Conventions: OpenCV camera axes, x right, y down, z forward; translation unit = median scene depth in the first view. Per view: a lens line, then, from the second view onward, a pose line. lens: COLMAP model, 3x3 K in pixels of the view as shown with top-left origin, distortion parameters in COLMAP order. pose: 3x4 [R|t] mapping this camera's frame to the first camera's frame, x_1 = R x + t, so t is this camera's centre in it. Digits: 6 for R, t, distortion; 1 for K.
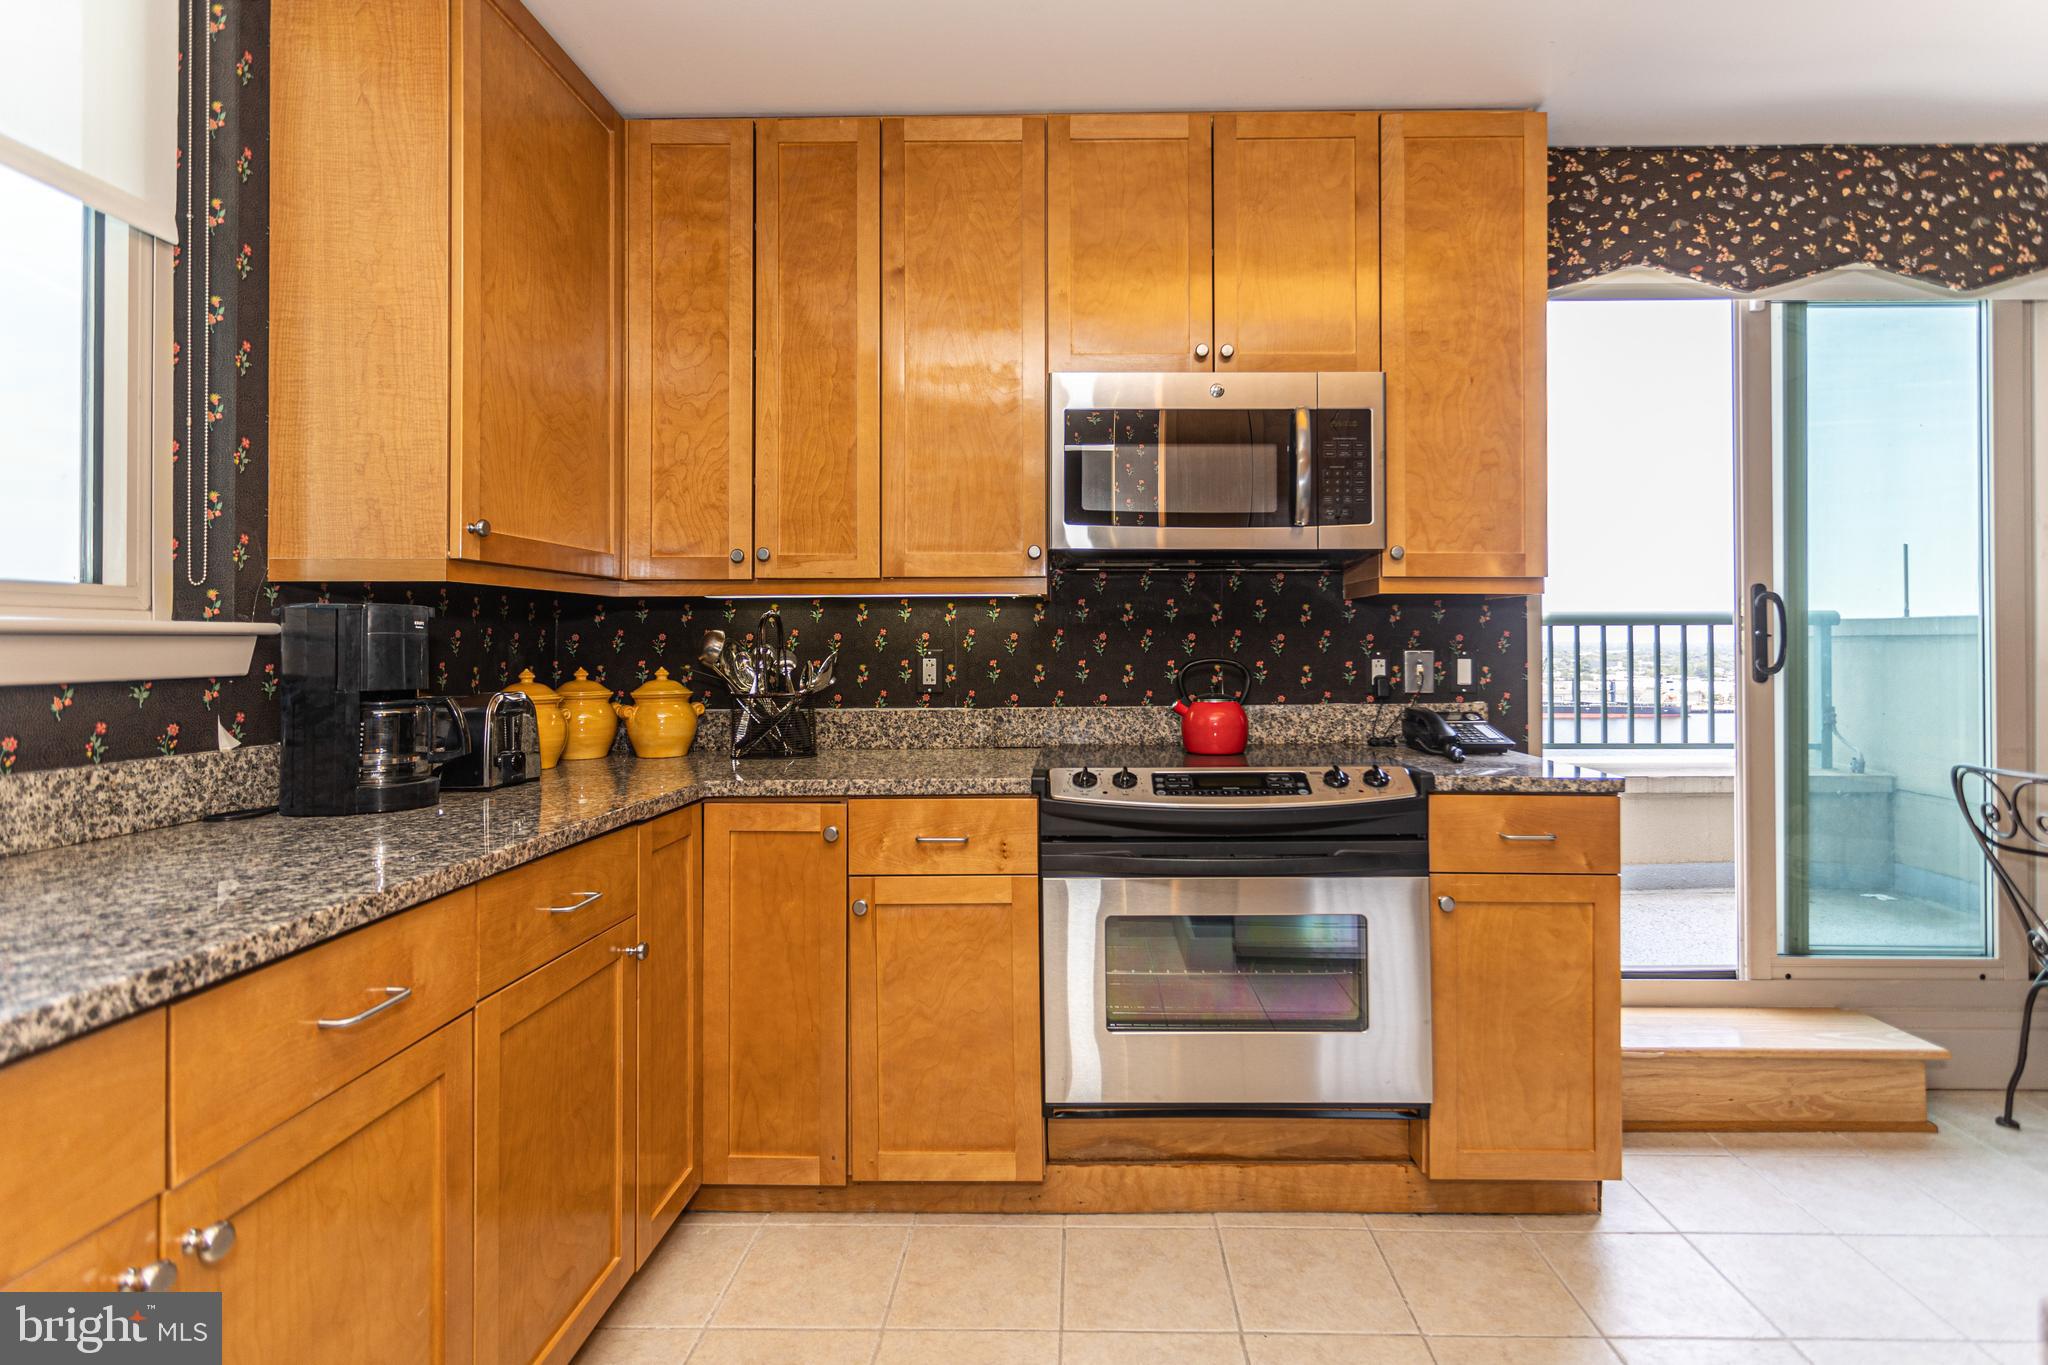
lens RADIAL K [[1000.3, 0, 1073.1], [0, 1000.3, 622.1], [0, 0, 1]] dist [0.001735, 0.000754]
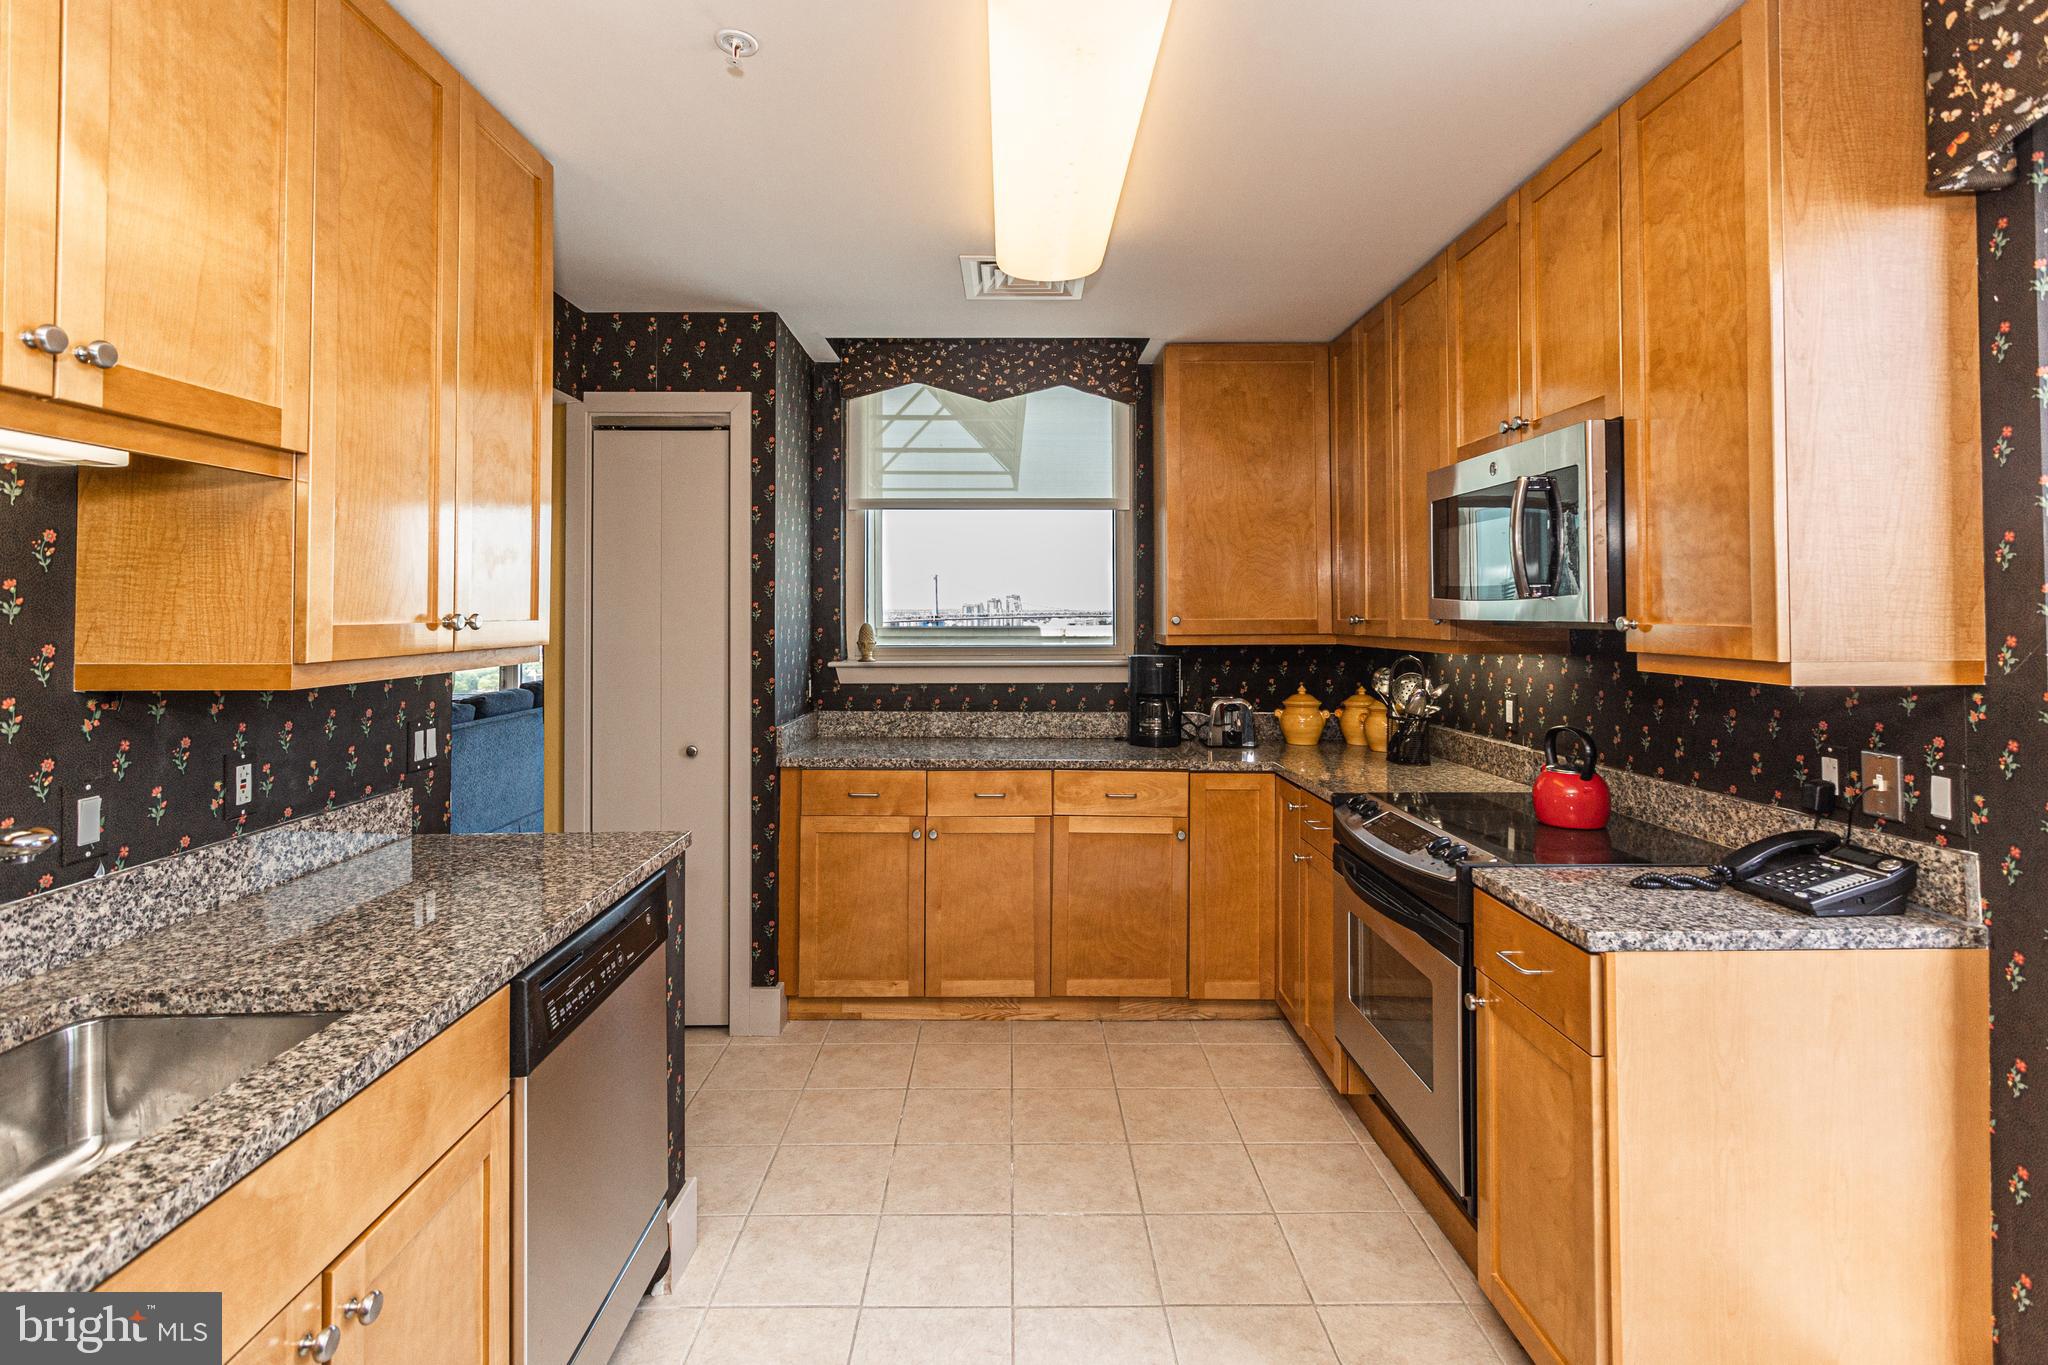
lens RADIAL K [[998.4, 0, 1032.9], [0, 998.4, 592.9], [0, 0, 1]] dist [0.000590, 0.001341]
pose [[0.041498, -0.018589, -0.998966, 1.131598], [0.021068, 0.999621, -0.017726, -0.090605], [0.998916, -0.020311, 0.041874, 0.460698]]
